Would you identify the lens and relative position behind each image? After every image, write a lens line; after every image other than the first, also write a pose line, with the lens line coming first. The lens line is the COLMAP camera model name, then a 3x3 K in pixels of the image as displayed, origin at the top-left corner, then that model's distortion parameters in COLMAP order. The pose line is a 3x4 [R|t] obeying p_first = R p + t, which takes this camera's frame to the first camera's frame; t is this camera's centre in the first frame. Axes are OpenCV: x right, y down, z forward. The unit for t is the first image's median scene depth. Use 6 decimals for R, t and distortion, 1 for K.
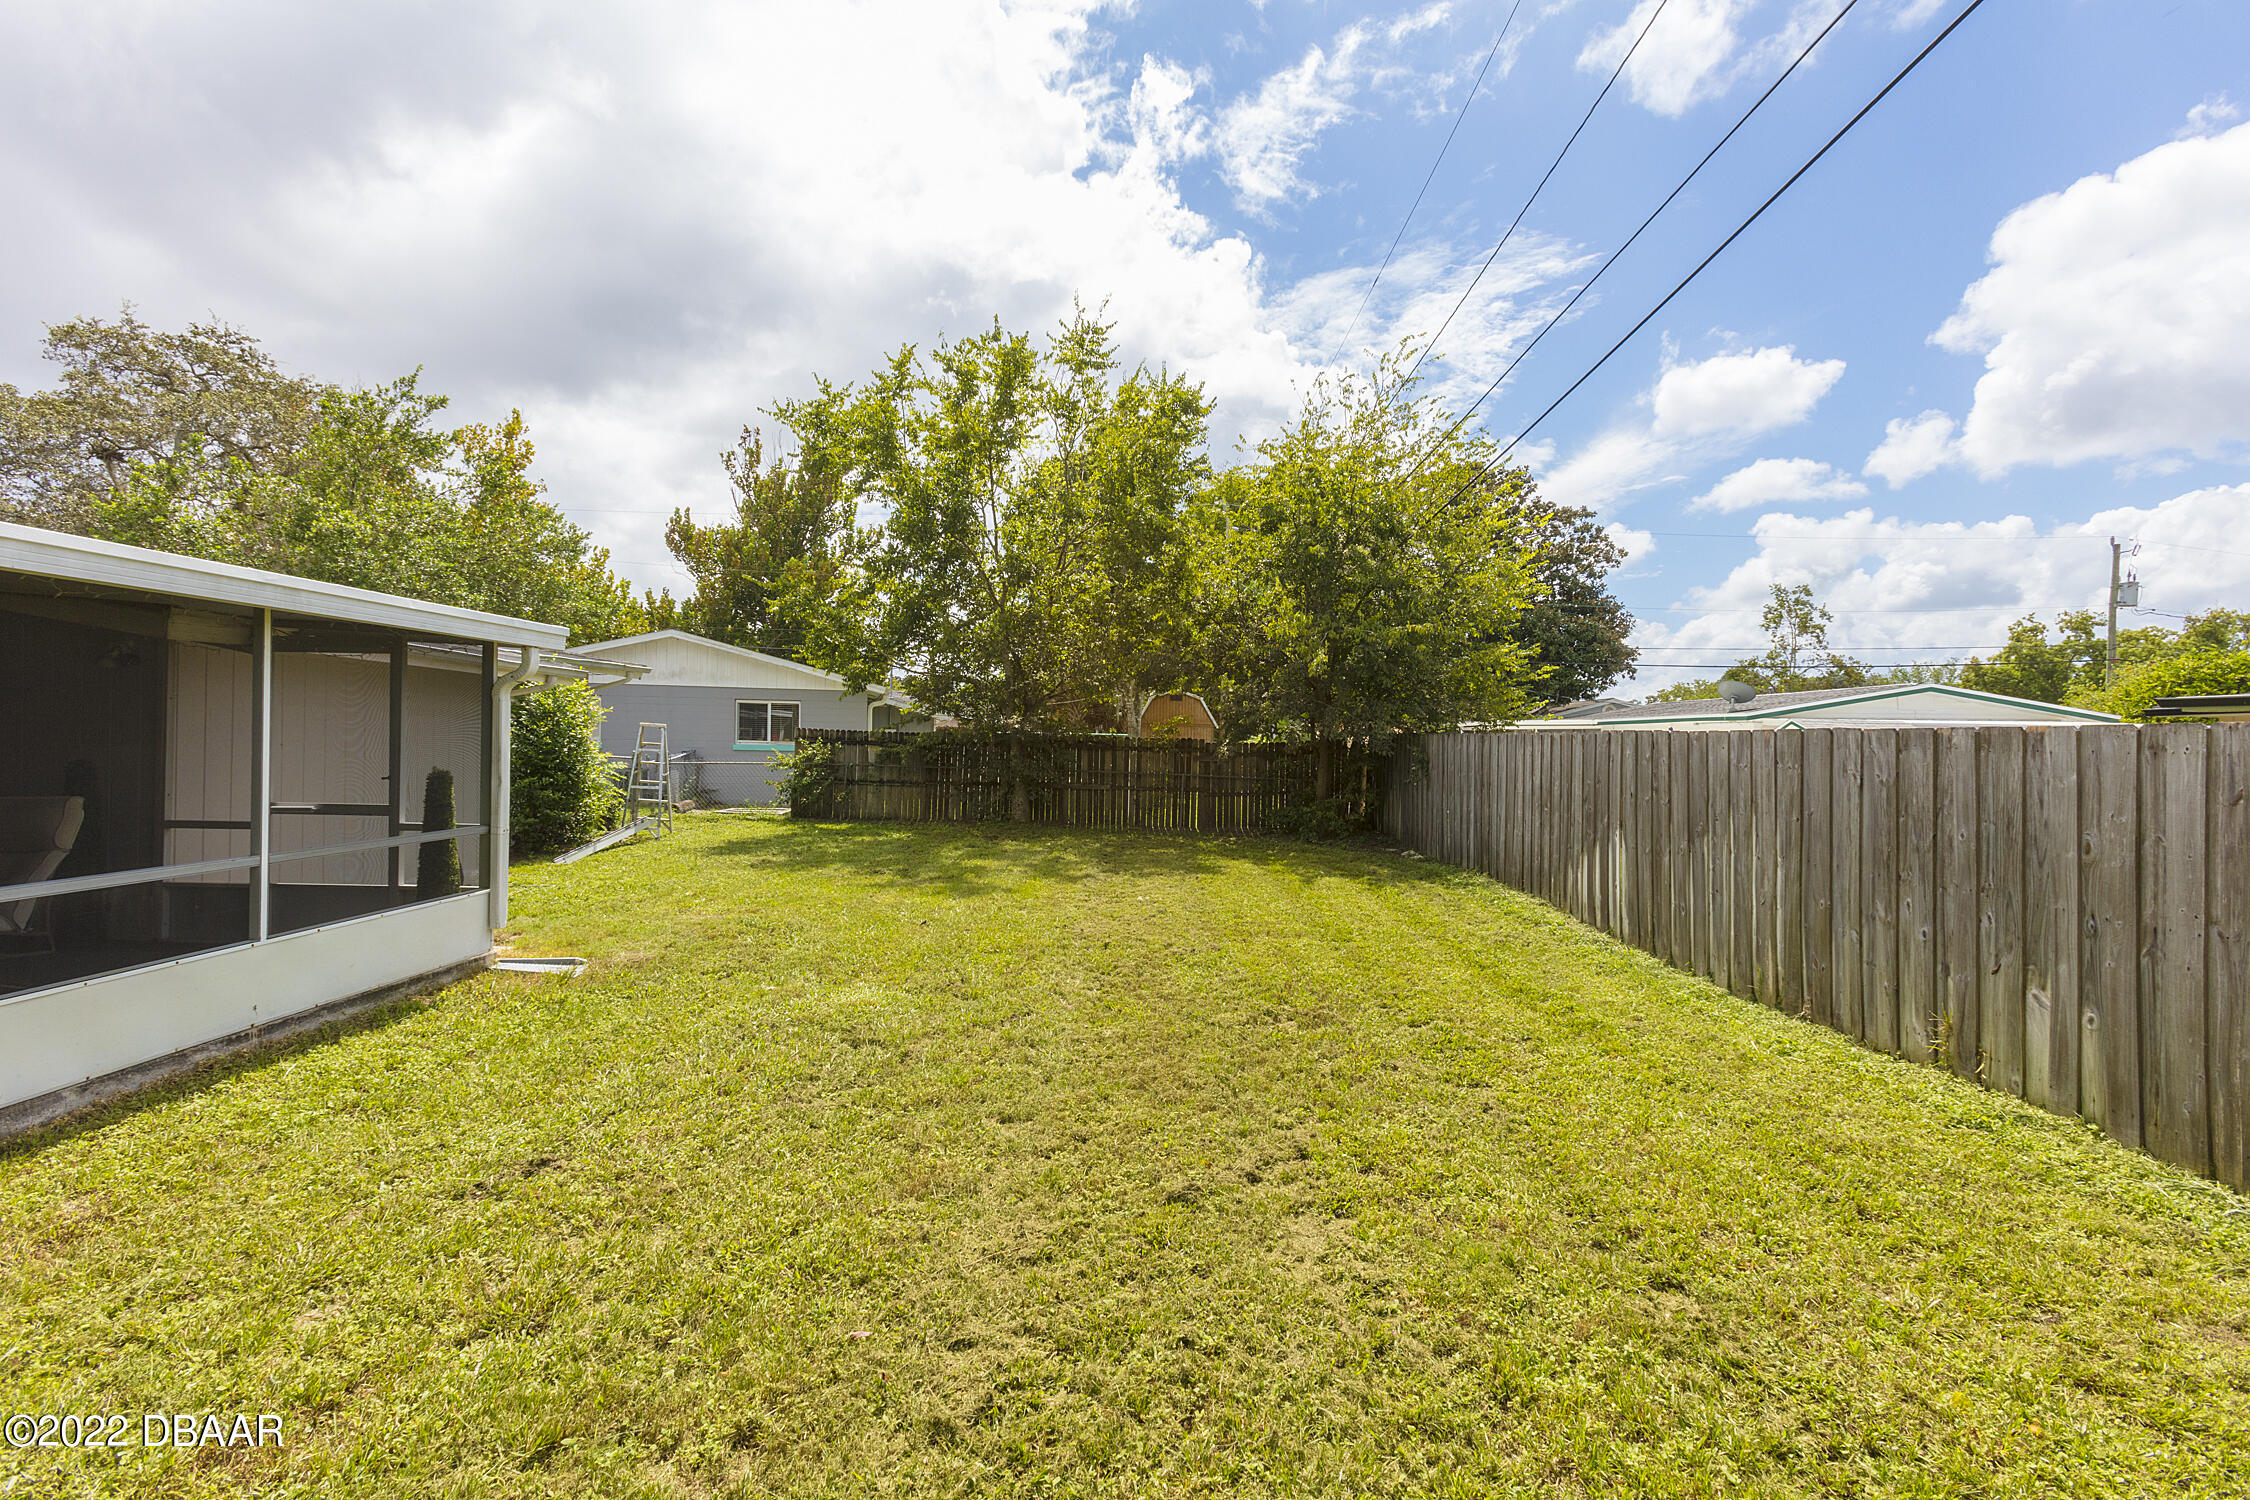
lens RADIAL K [[1028.9, 0, 1106.7], [0, 1028.9, 741.4], [0, 0, 1]] dist [-0.009888, 0.014795]
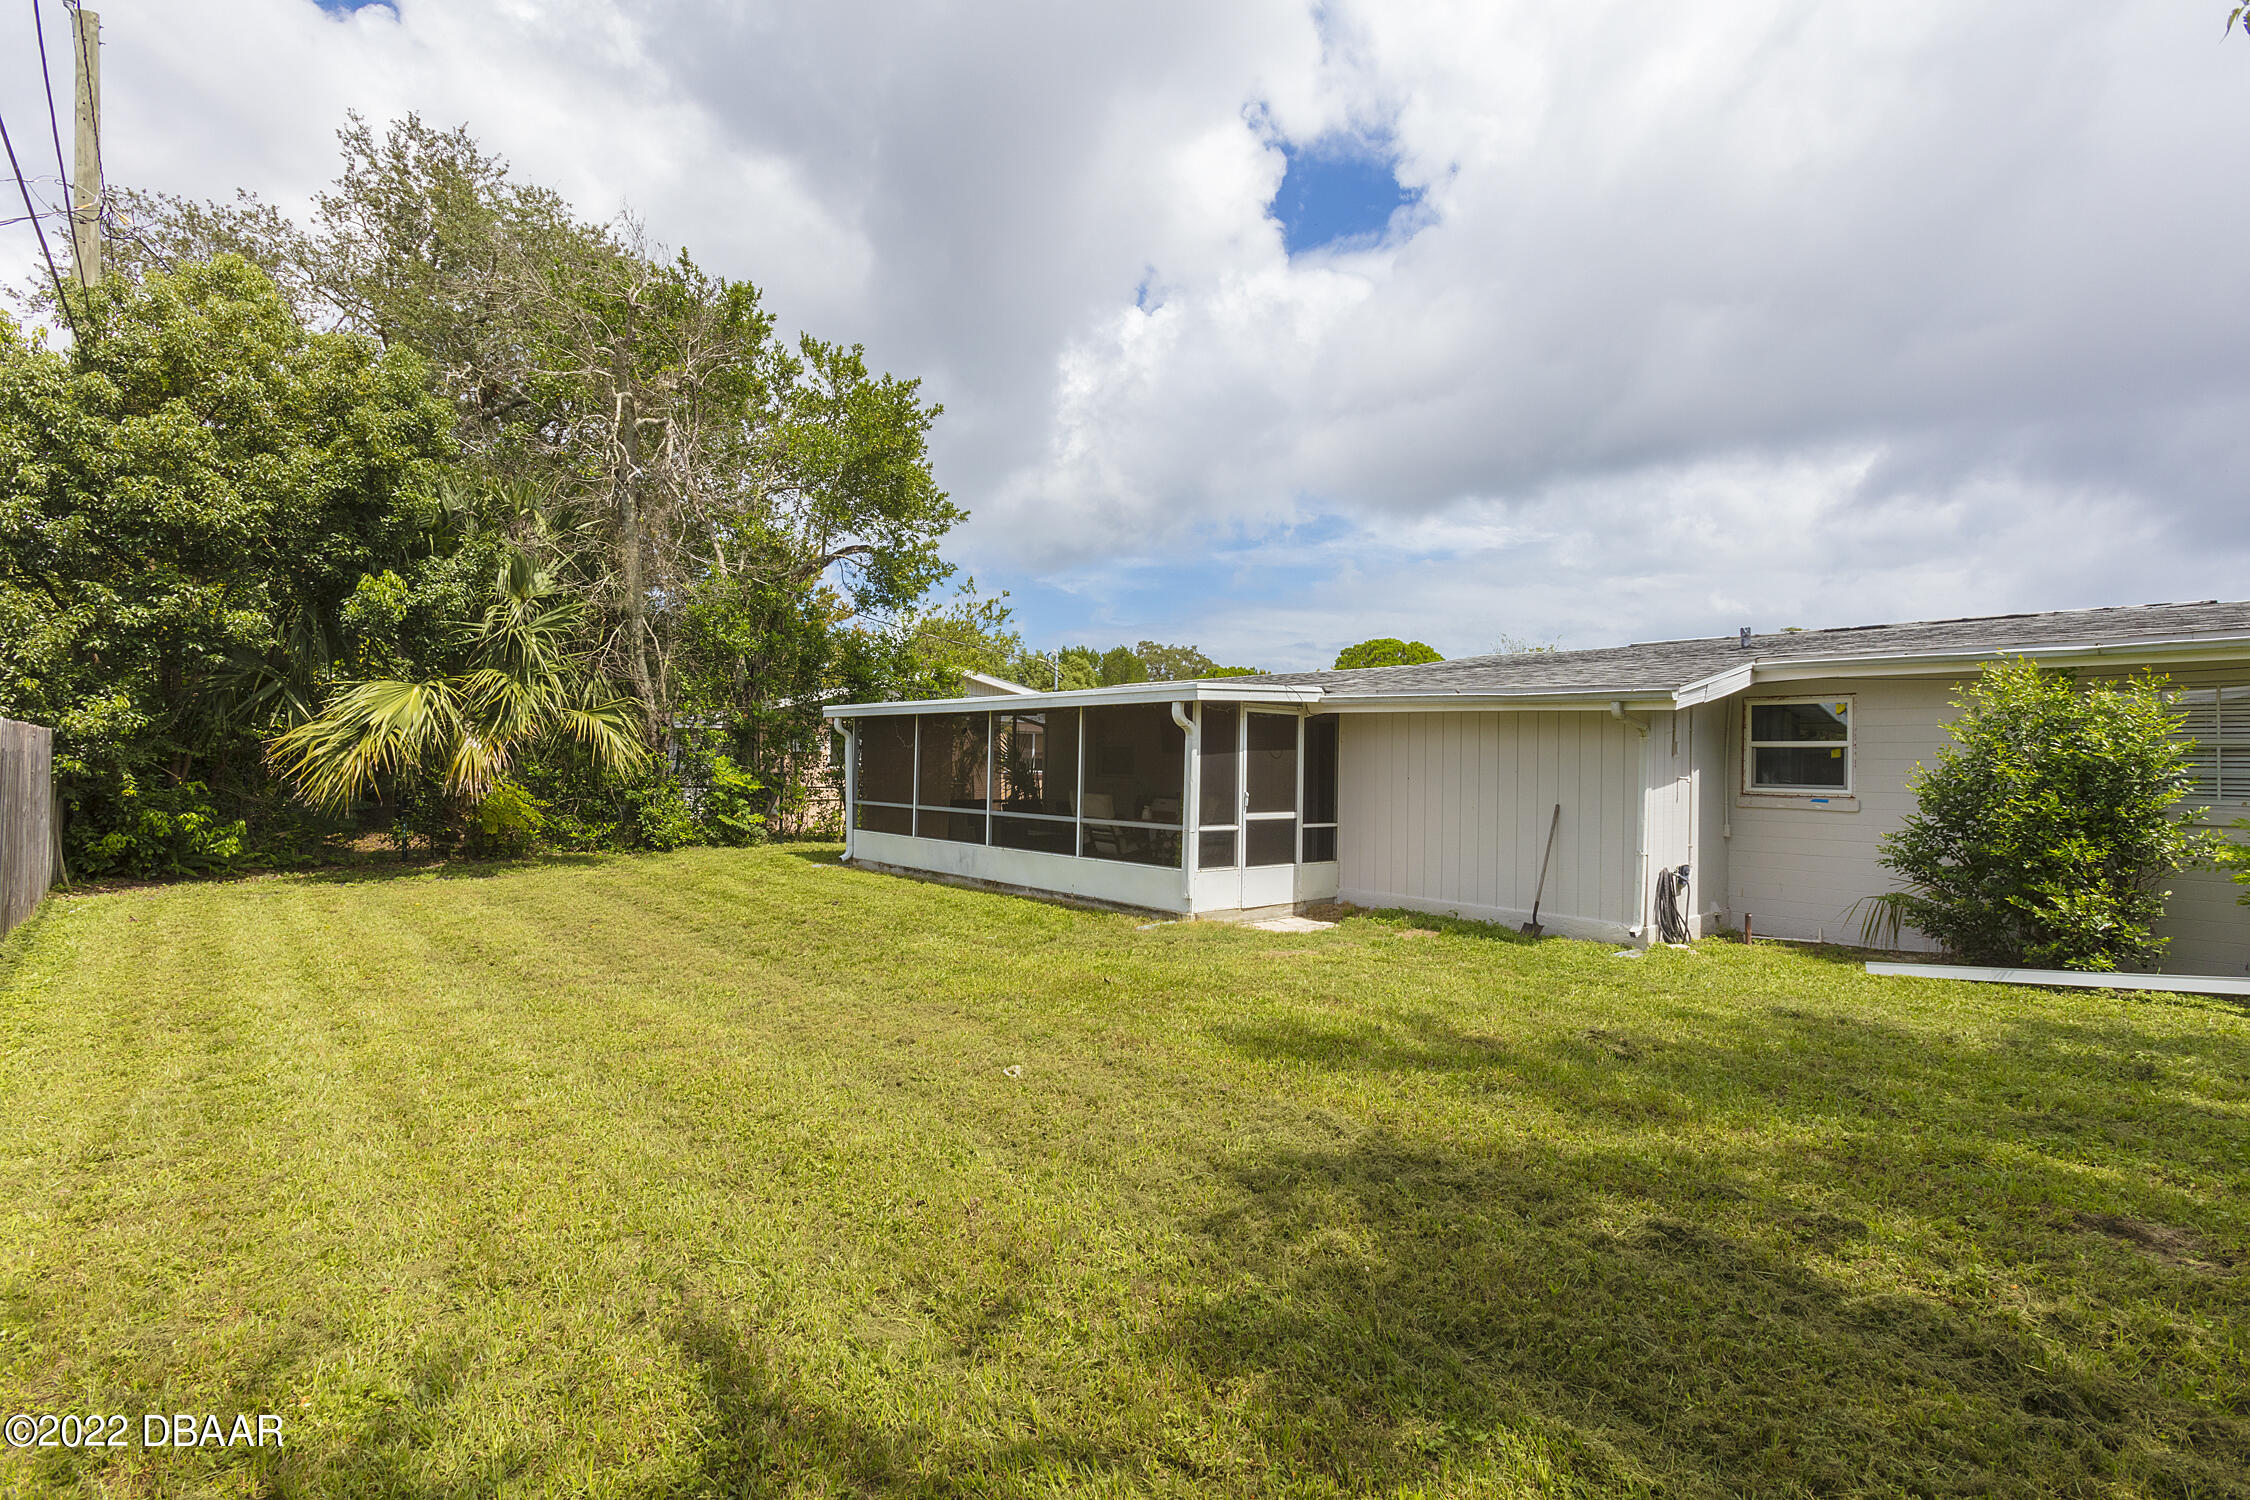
lens RADIAL K [[1070.1, 0, 1112.8], [0, 1070.1, 742.1], [0, 0, 1]] dist [-0.002558, 0.001383]
pose [[-0.716124, -0.044945, -0.696524, 0.212530], [-0.031011, 0.998988, -0.032578, 0.005627], [0.697284, -0.001730, -0.716793, 0.776962]]
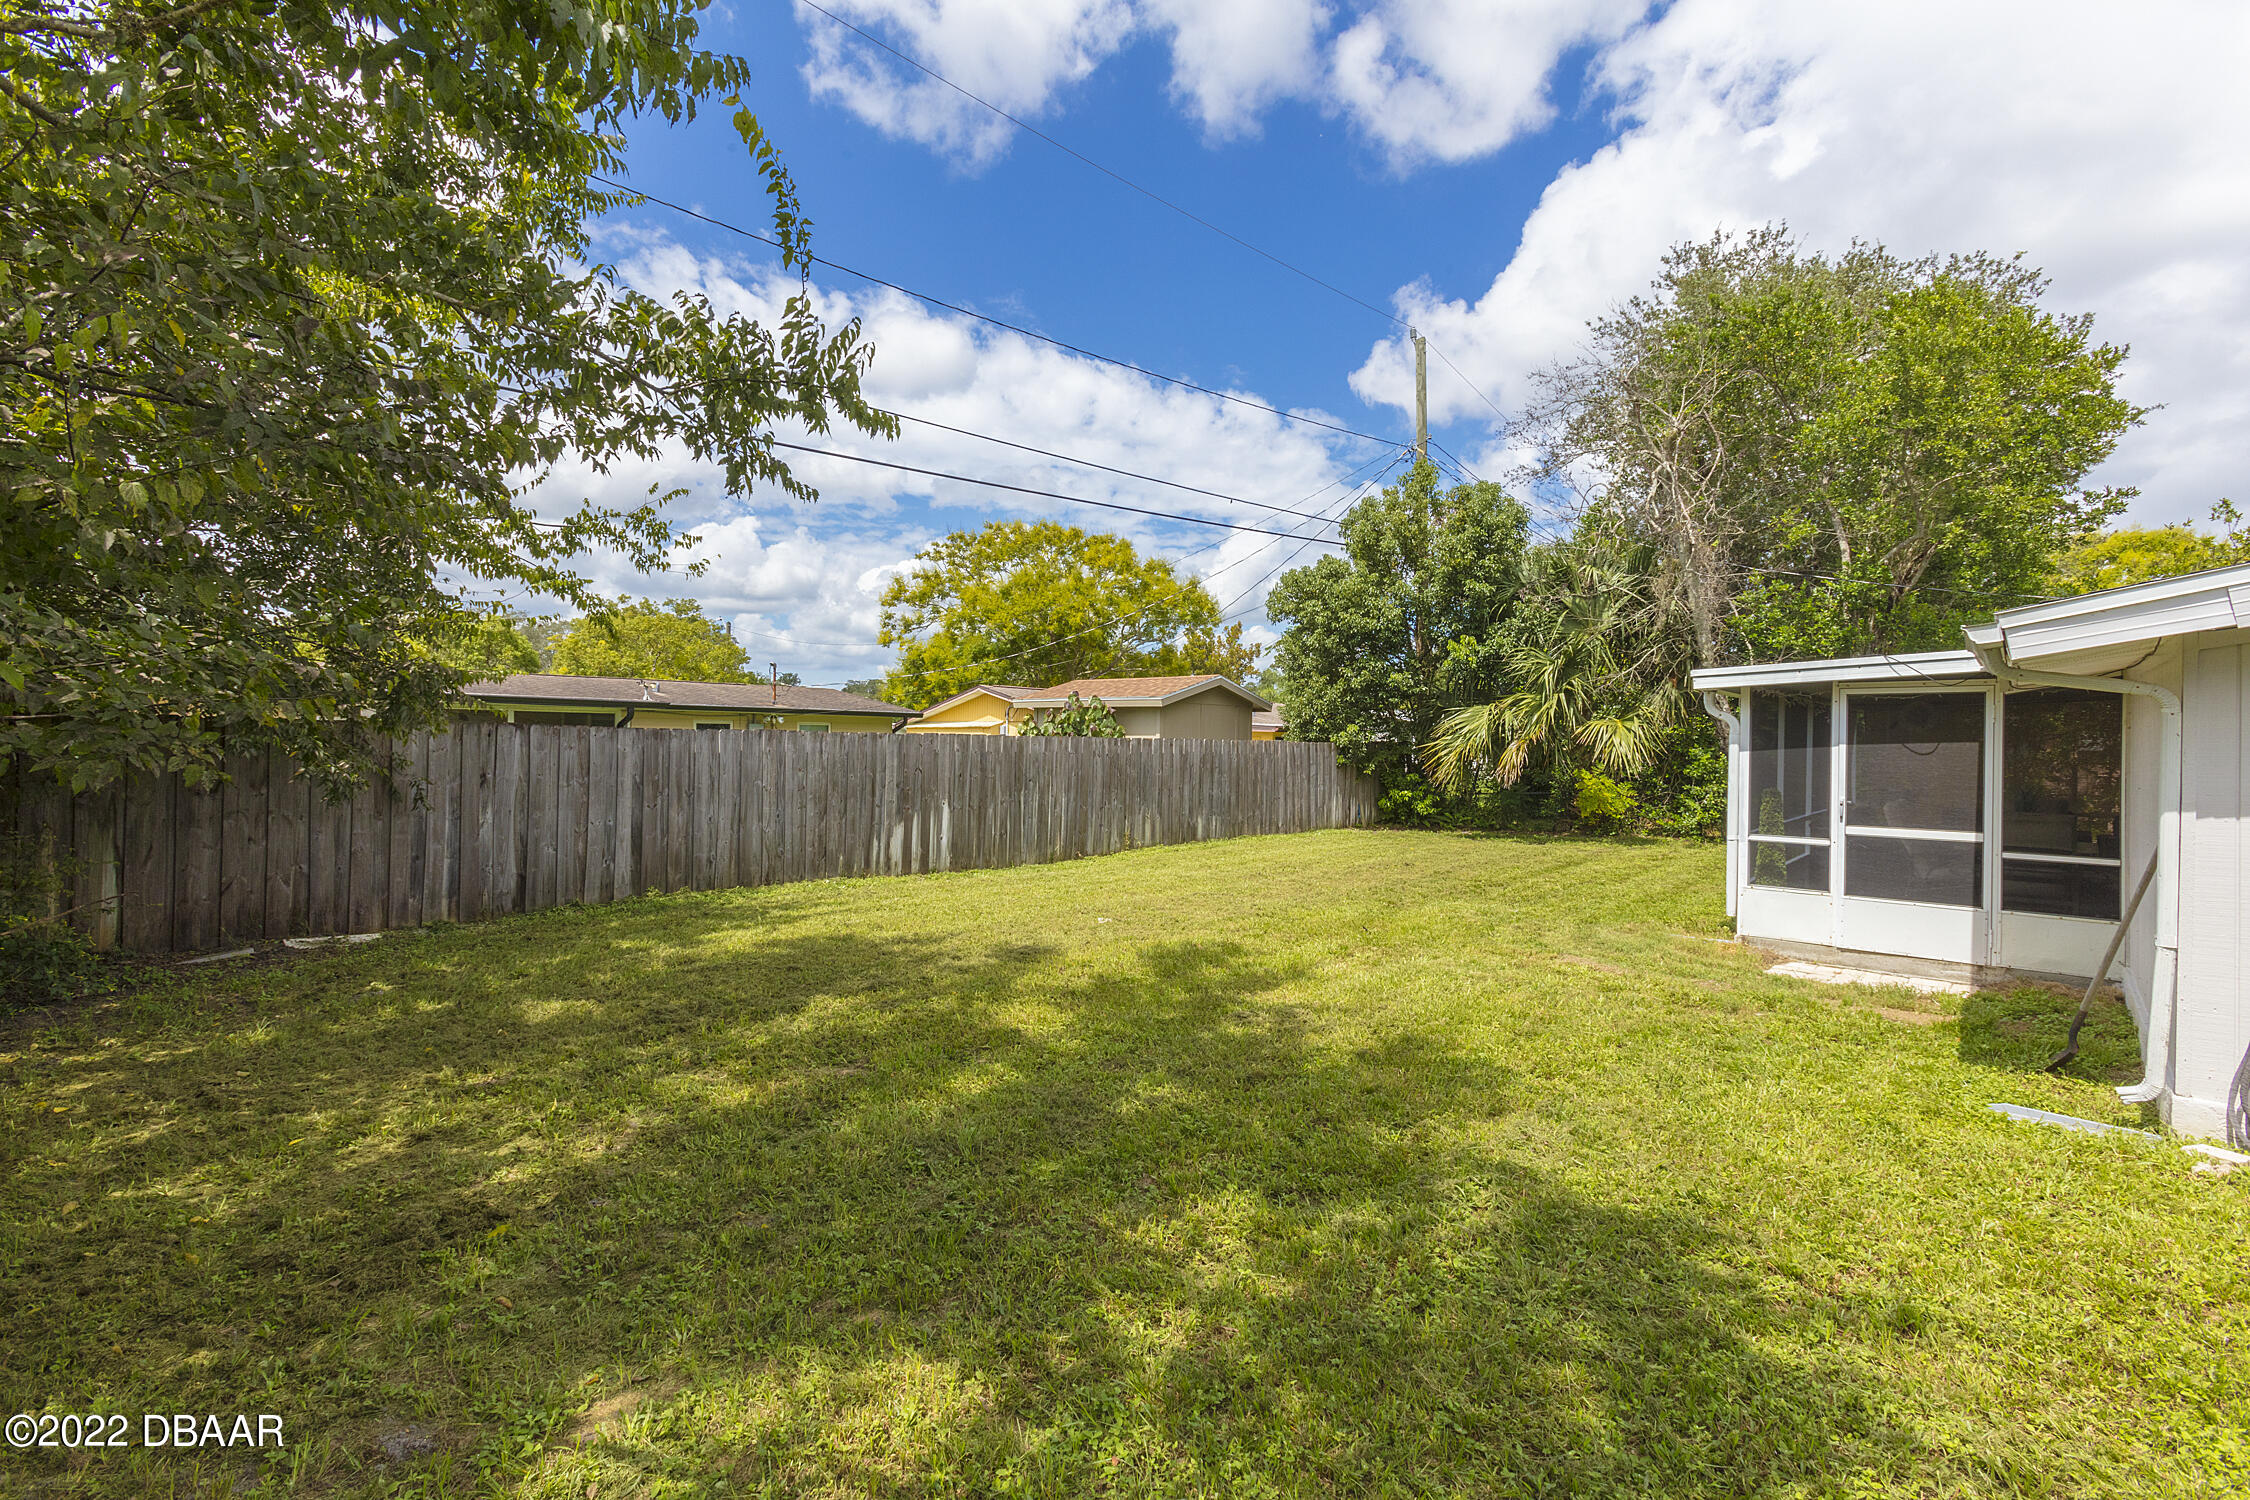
lens RADIAL K [[1018.1, 0, 1118.5], [0, 1018.1, 704.5], [0, 0, 1]] dist [0.016118, 0.000284]
pose [[-0.765644, -0.002776, 0.643258, -0.316799], [-0.025089, 0.999359, -0.025549, -0.010253], [-0.642775, -0.035700, -0.765223, 0.951301]]
